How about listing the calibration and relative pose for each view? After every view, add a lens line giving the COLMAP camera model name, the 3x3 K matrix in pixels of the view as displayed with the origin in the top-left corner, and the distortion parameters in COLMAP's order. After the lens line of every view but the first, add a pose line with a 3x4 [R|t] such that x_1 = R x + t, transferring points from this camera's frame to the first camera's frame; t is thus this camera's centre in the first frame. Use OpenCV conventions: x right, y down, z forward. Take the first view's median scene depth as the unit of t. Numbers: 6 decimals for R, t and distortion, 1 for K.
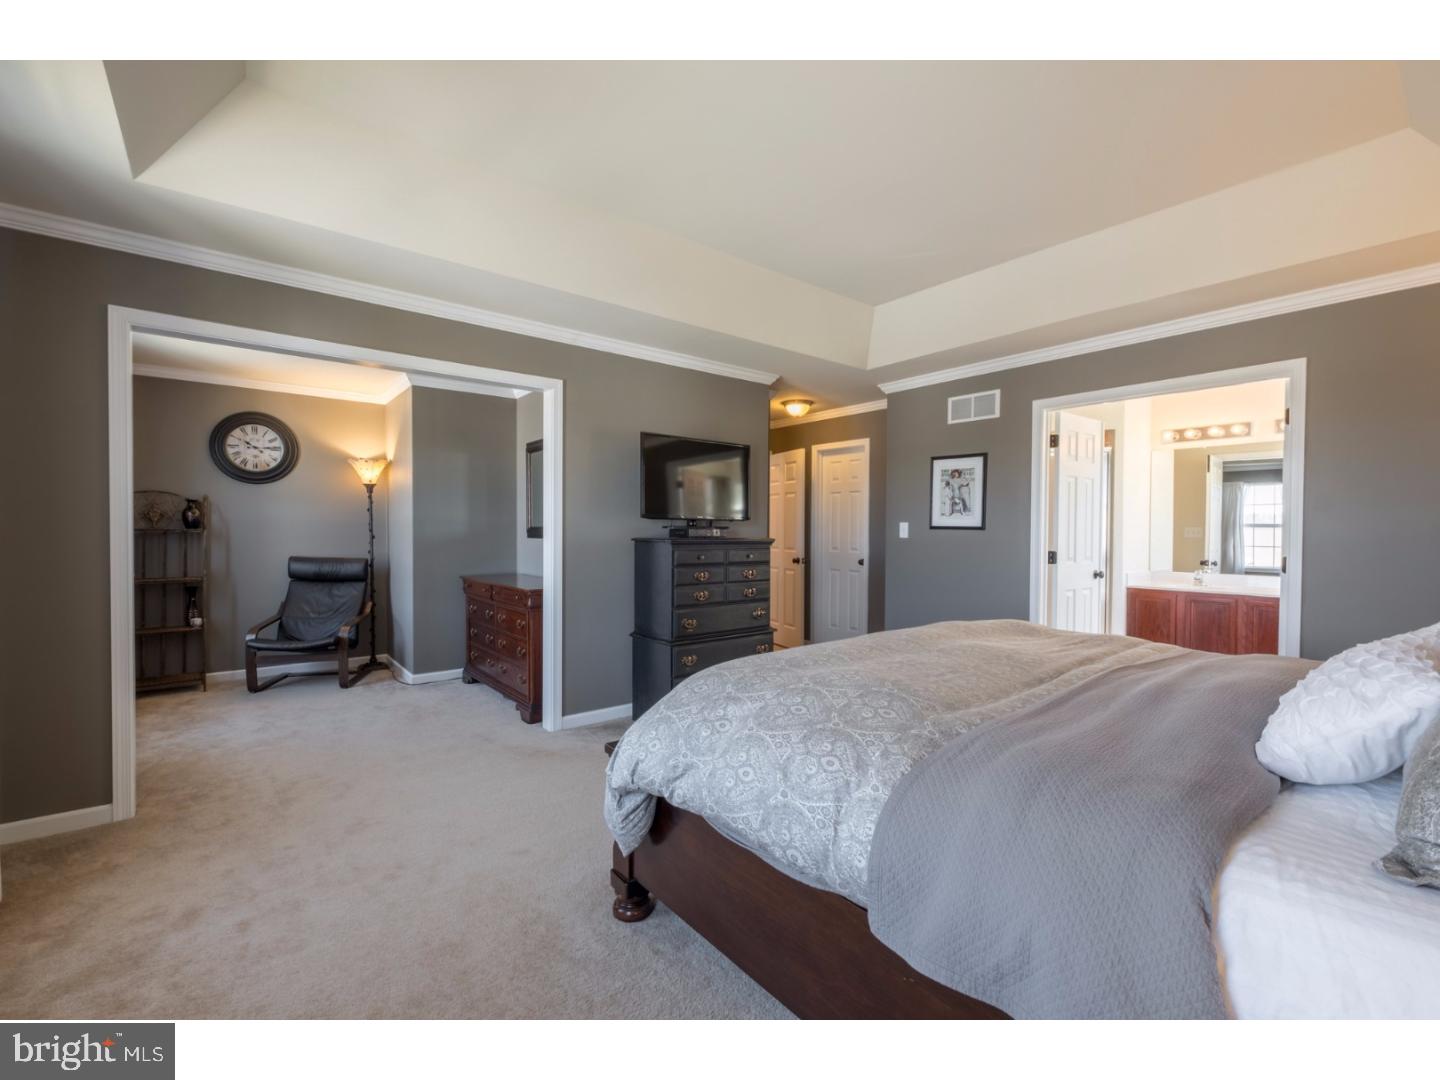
lens RADIAL K [[626.2, 0, 720.0], [0, 626.2, 540.0], [0, 0, 1]] dist [-0.003887, -0.000390]
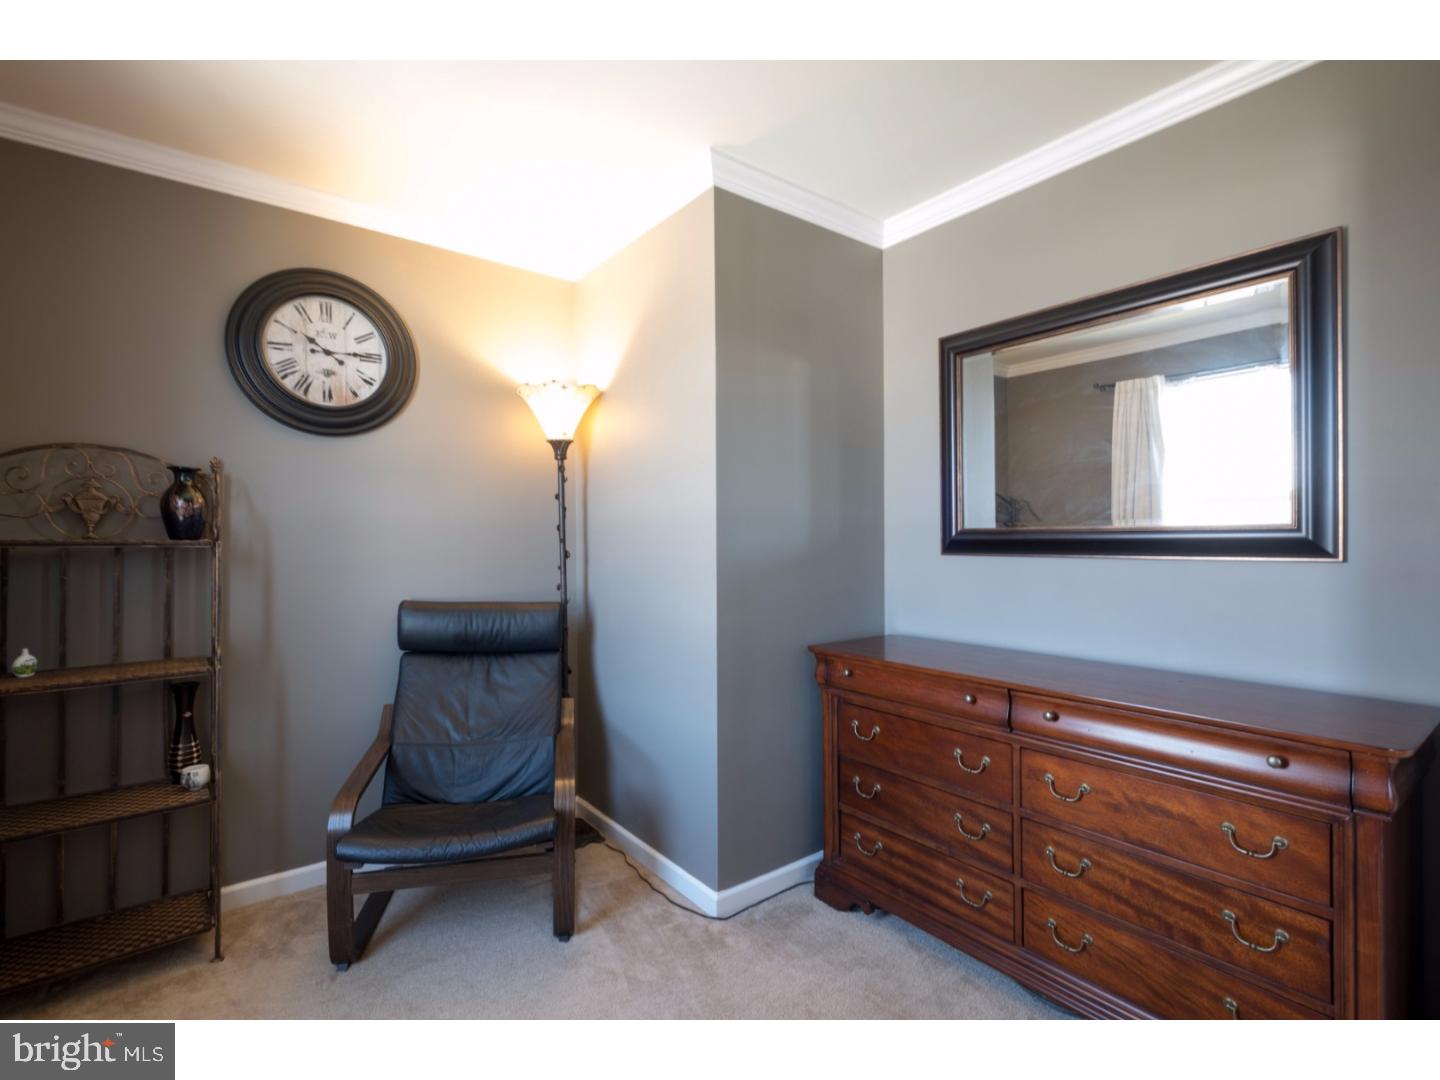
lens RADIAL K [[675.3, 0, 720.0], [0, 675.3, 540.0], [0, 0, 1]] dist [0.000835, -0.000490]
pose [[0.999751, -0.010097, -0.019901, -0.456044], [0.009829, 0.999860, -0.013512, -0.008130], [0.020035, 0.013313, 0.999711, 0.529513]]
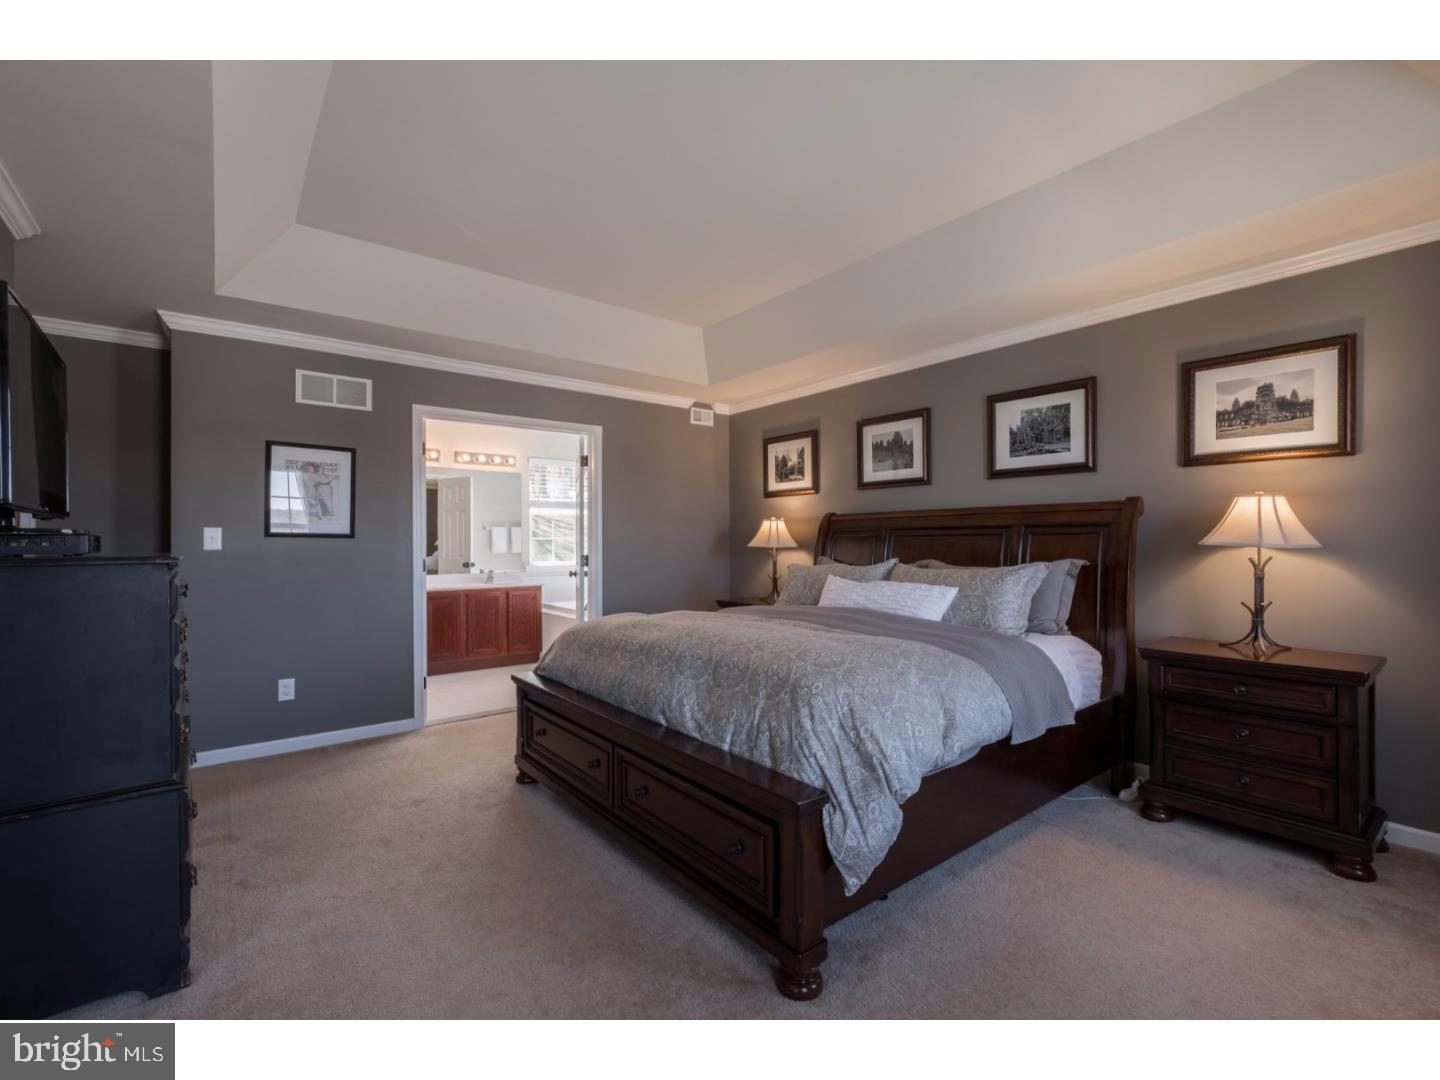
lens RADIAL K [[626.2, 0, 720.0], [0, 626.2, 540.0], [0, 0, 1]] dist [-0.003887, -0.000390]
pose [[0.005215, -0.005469, 0.999971, -1.617949], [0.018796, 0.999809, 0.005370, -0.031977], [-0.999810, 0.018767, 0.005316, 1.847618]]
